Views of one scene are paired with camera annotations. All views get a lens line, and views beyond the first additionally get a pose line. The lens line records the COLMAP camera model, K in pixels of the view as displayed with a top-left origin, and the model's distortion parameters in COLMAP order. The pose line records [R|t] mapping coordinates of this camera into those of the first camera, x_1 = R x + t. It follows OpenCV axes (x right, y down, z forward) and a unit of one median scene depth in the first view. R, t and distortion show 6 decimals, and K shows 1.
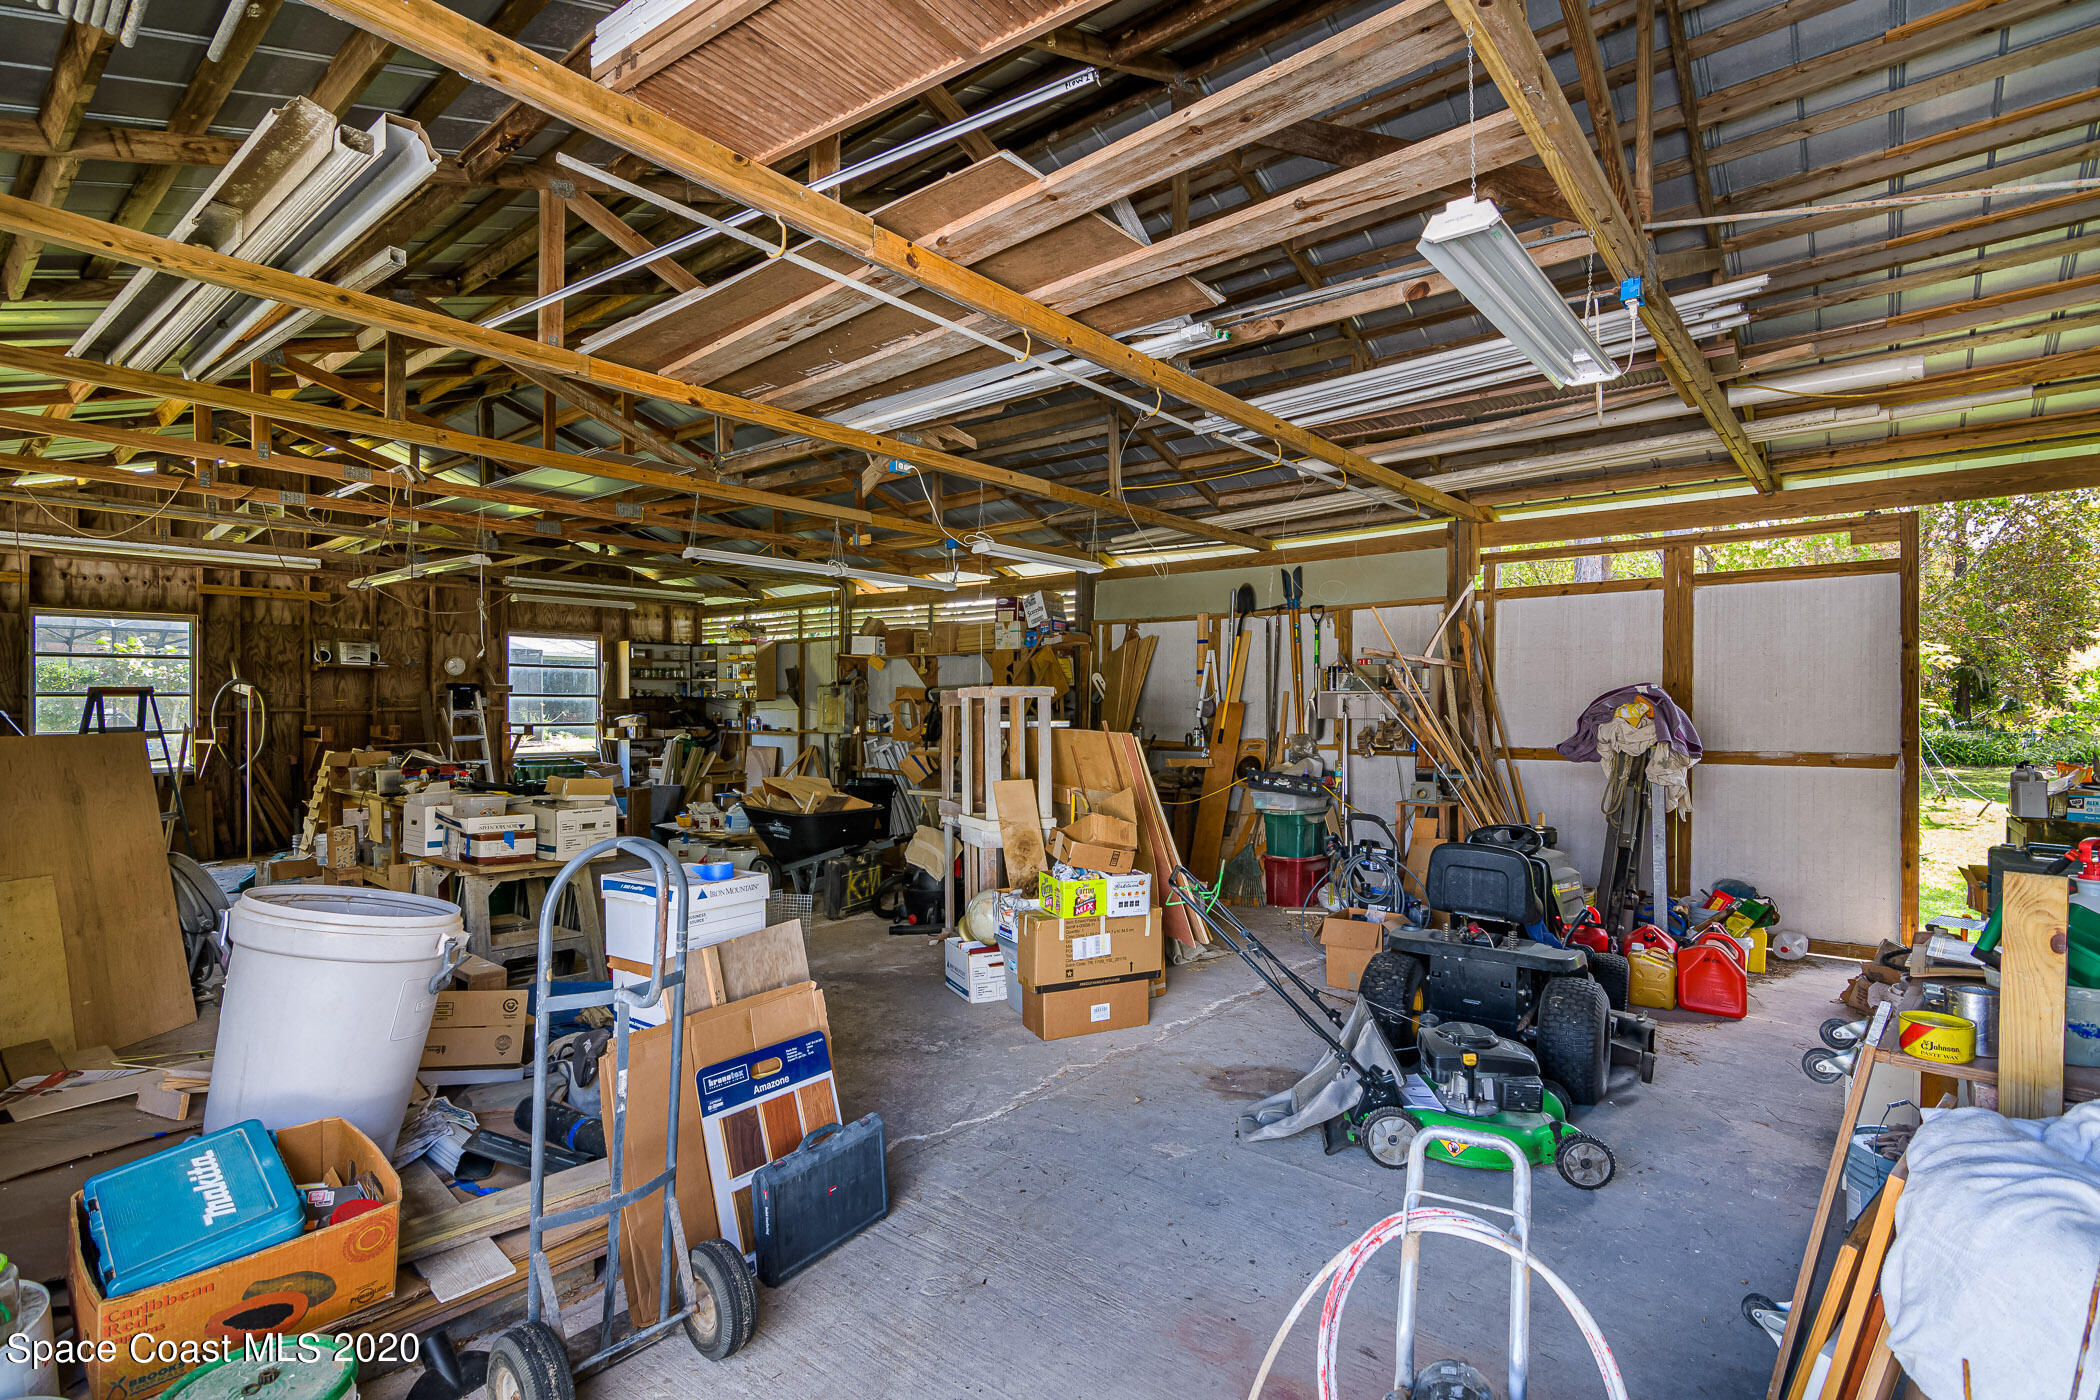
lens RADIAL K [[1003.9, 0, 1050.9], [0, 1003.9, 705.1], [0, 0, 1]] dist [-0.003883, 0.003163]
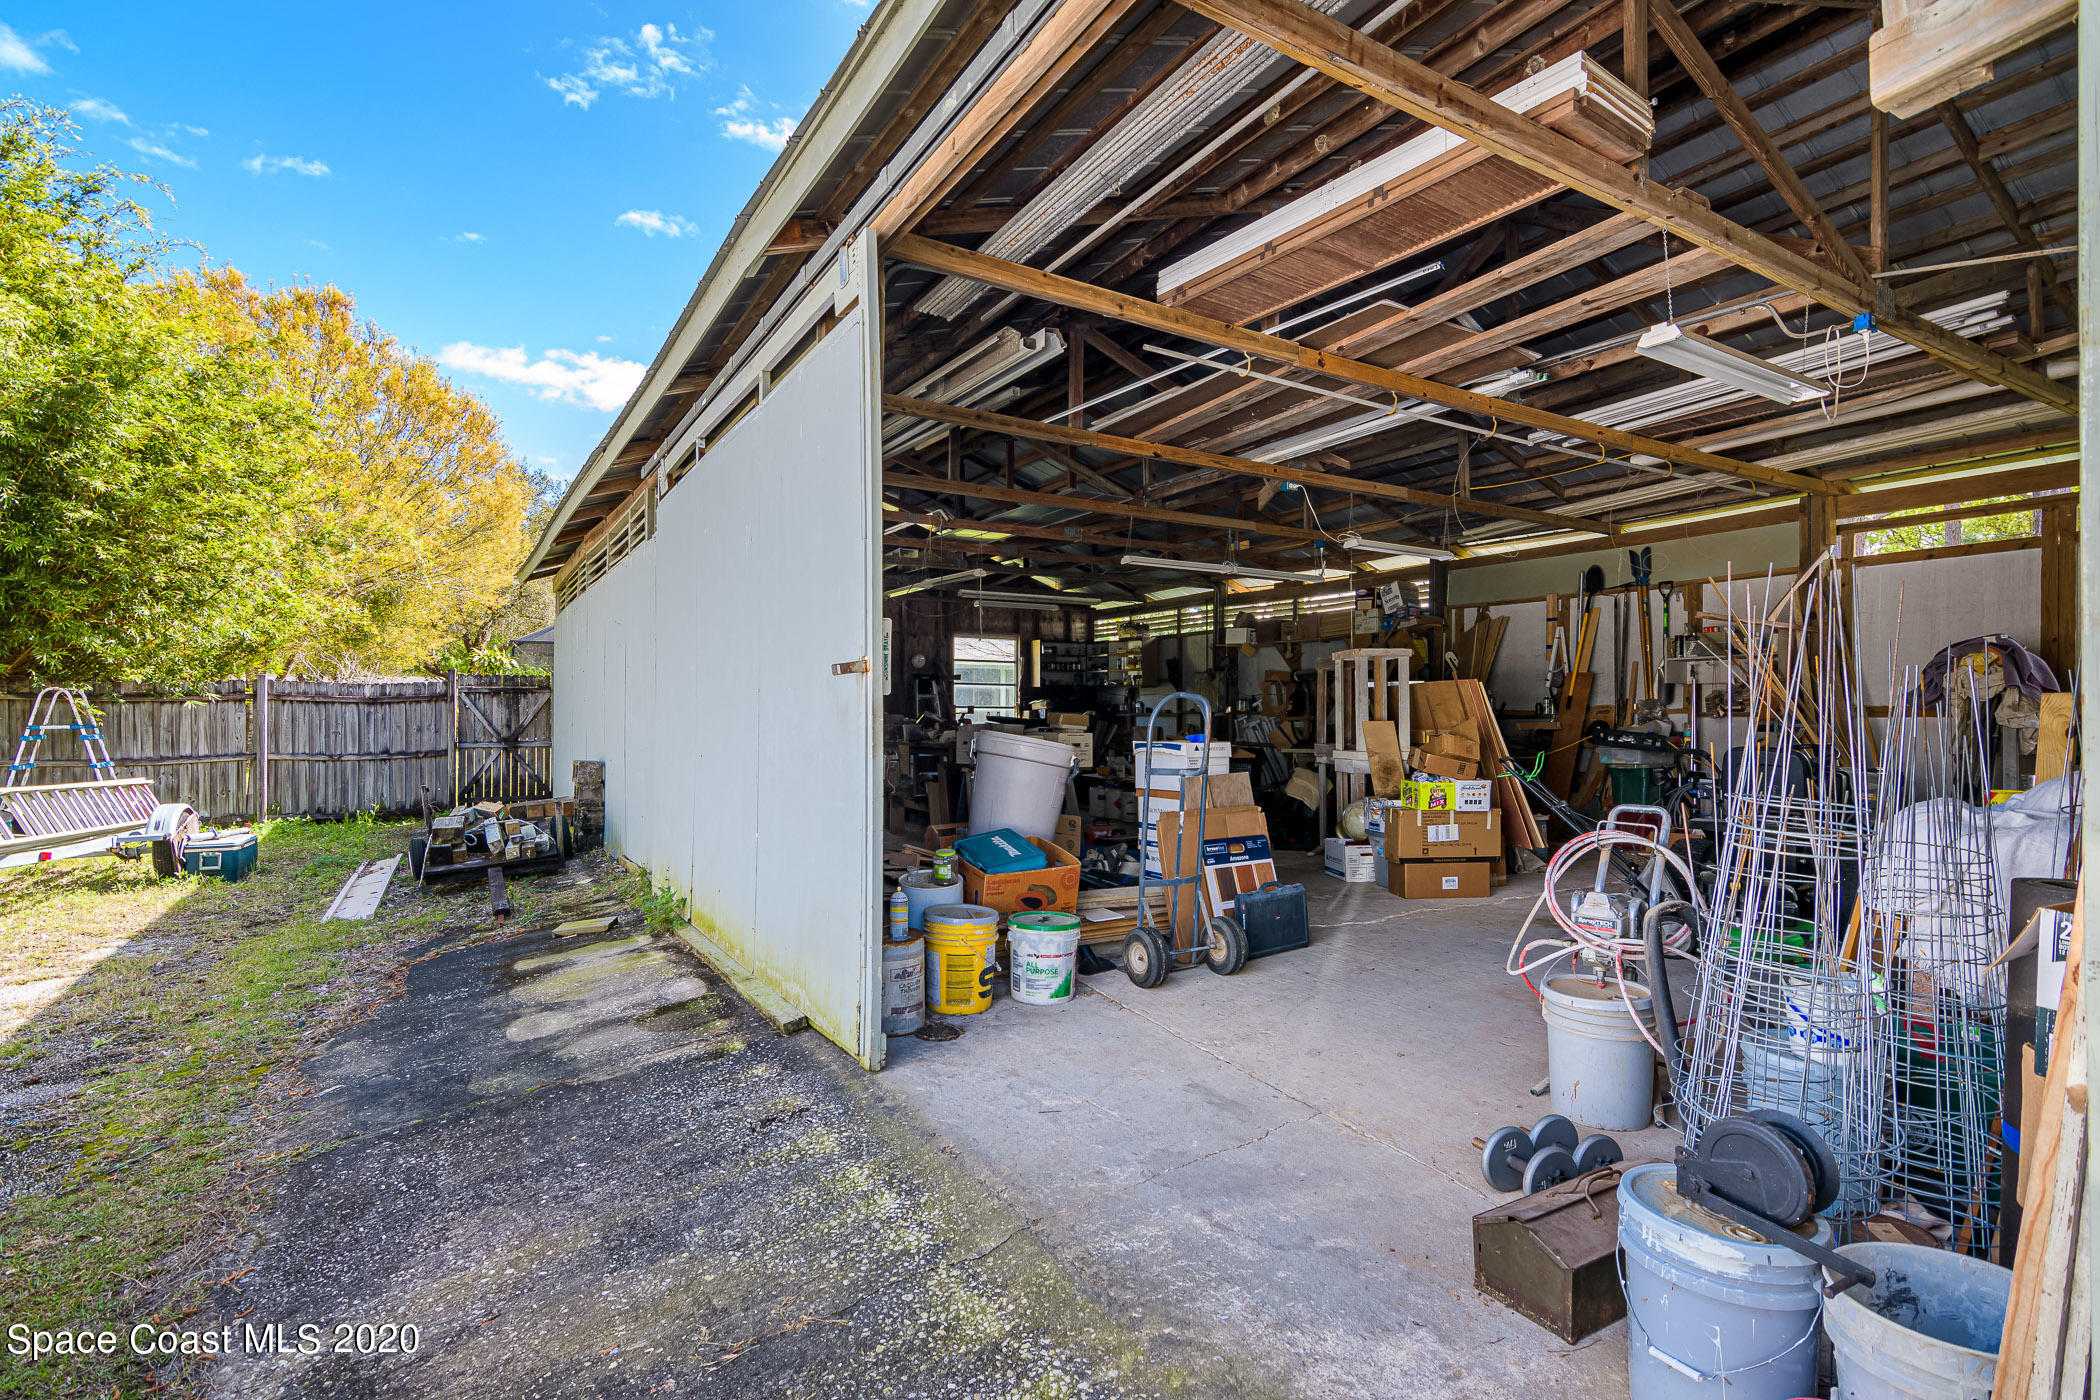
lens RADIAL K [[1003.9, 0, 1040.6], [0, 1003.9, 704.1], [0, 0, 1]] dist [-0.003883, 0.003163]
pose [[0.941022, -0.001389, -0.338343, -0.009247], [-0.002891, 0.999922, -0.012145, 0.068236], [0.338334, 0.012407, 0.940944, -0.355602]]
